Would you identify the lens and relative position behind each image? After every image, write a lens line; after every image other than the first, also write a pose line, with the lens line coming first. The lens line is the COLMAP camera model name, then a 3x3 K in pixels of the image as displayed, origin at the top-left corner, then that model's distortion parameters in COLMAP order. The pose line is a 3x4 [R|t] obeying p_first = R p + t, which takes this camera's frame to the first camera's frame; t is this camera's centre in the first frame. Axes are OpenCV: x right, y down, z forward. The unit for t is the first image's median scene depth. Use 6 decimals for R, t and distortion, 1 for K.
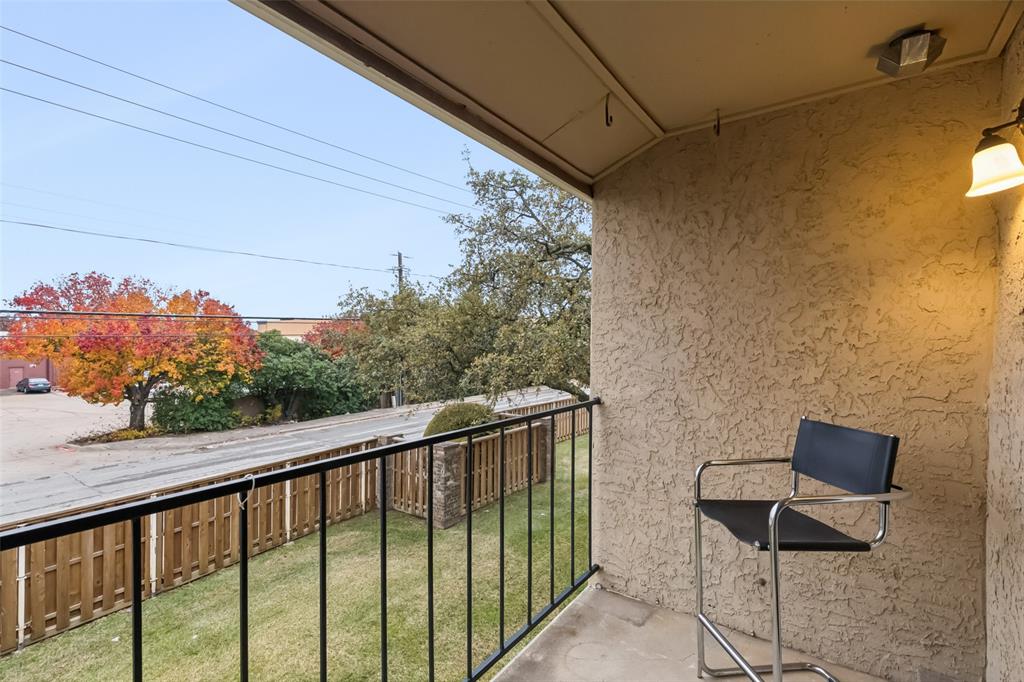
lens RADIAL K [[464.1, 0, 511.3], [0, 464.1, 342.5], [0, 0, 1]] dist [0.010483, -0.000044]
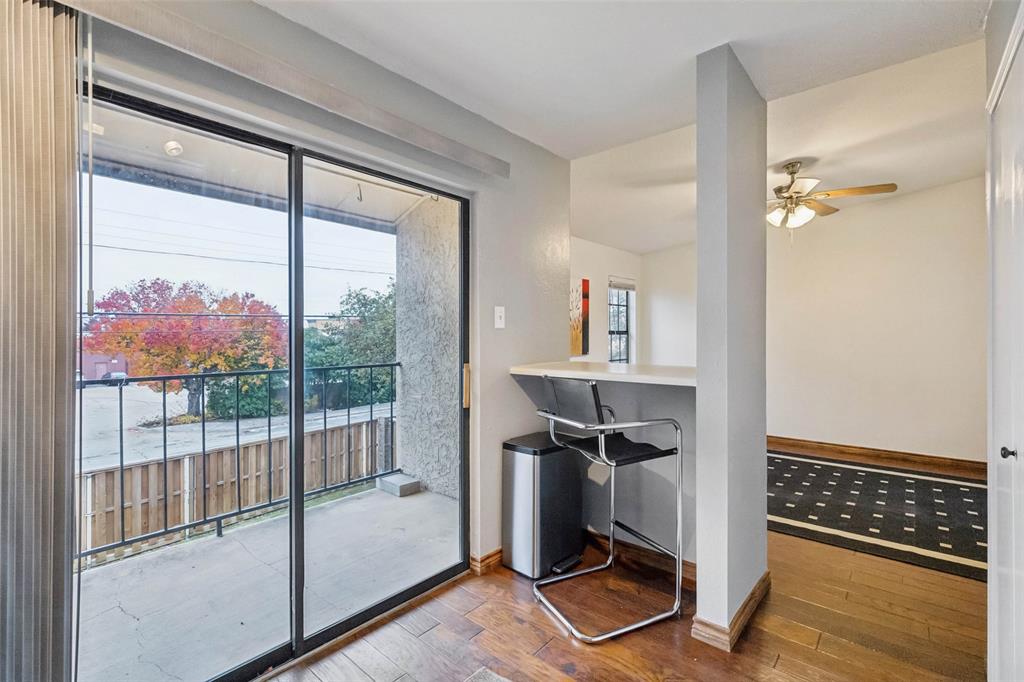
lens RADIAL K [[464.1, 0, 513.3], [0, 464.1, 335.7], [0, 0, 1]] dist [0.010483, -0.000044]
pose [[0.995482, -0.008800, -0.094538, 0.093479], [0.008236, 0.999946, -0.006350, 0.005658], [0.094589, 0.005543, 0.995501, -0.068415]]
